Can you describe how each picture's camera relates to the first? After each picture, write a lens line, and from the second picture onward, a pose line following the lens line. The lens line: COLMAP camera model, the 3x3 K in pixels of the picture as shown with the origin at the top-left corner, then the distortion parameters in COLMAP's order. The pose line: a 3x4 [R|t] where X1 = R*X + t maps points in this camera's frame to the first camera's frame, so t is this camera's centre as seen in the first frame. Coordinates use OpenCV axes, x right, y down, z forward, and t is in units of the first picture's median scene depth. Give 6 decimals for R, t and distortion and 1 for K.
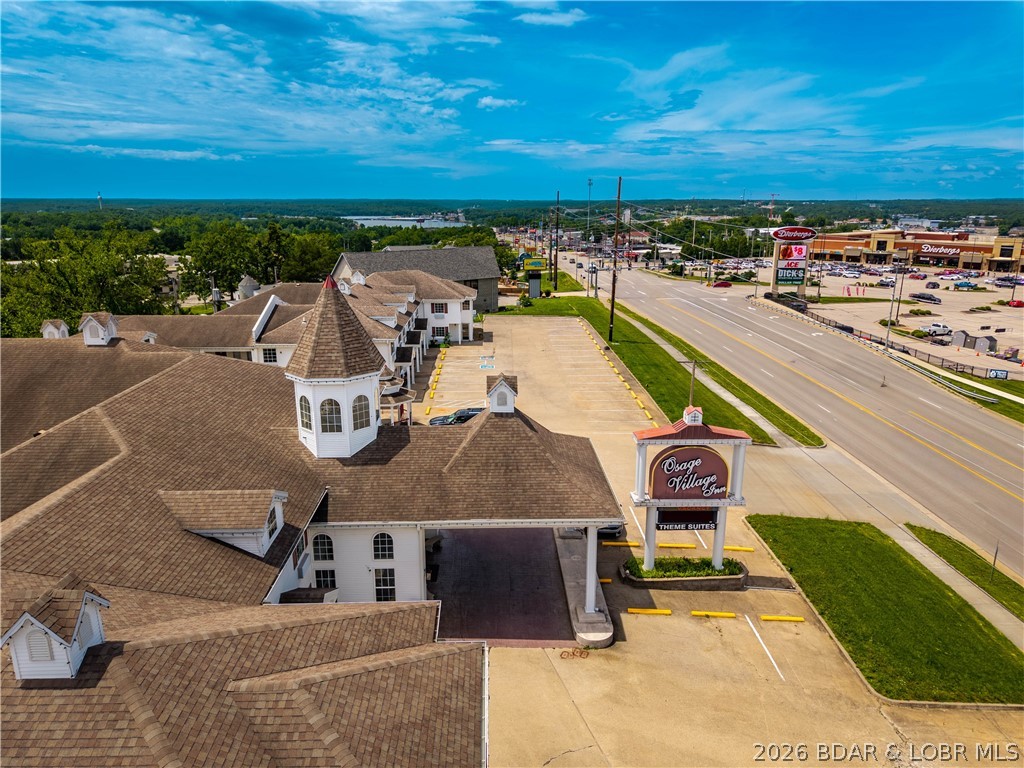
lens RADIAL K [[677.5, 0, 505.5], [0, 677.5, 383.2], [0, 0, 1]] dist [0.035590, -0.027502]
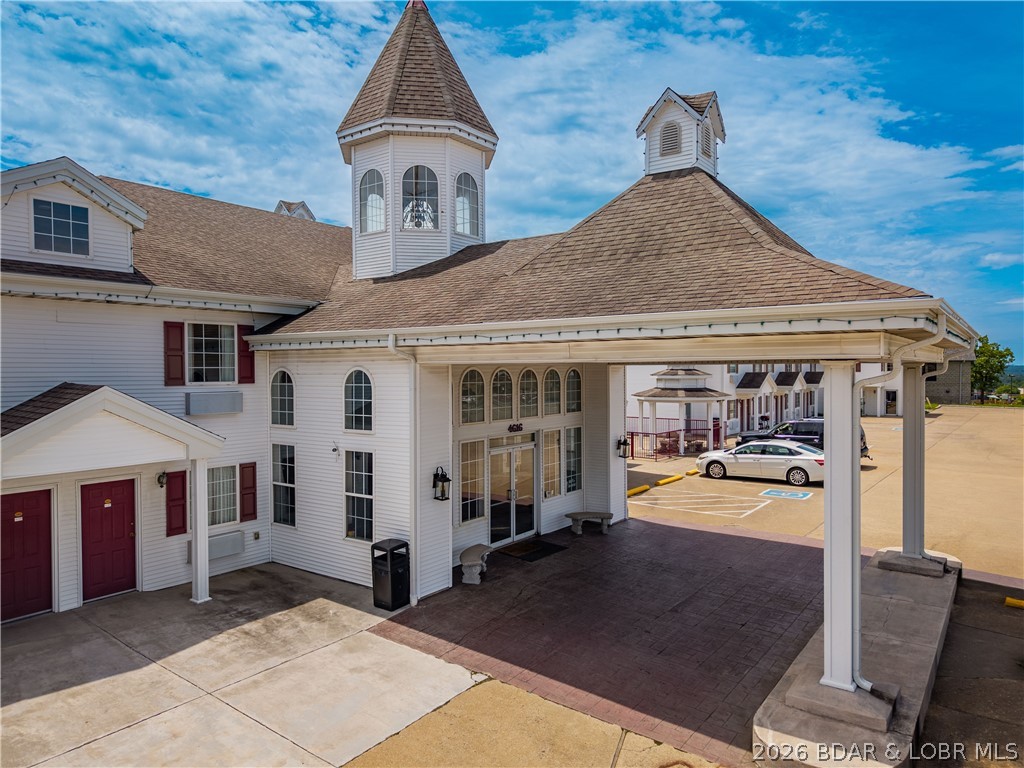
lens RADIAL K [[677.5, 0, 514.5], [0, 677.5, 369.1], [0, 0, 1]] dist [0.035590, -0.027502]
pose [[0.802601, -0.002865, -0.596509, 0.167983], [-0.152119, 0.965943, -0.209316, 0.260374], [0.576794, 0.258738, 0.774831, 0.593658]]
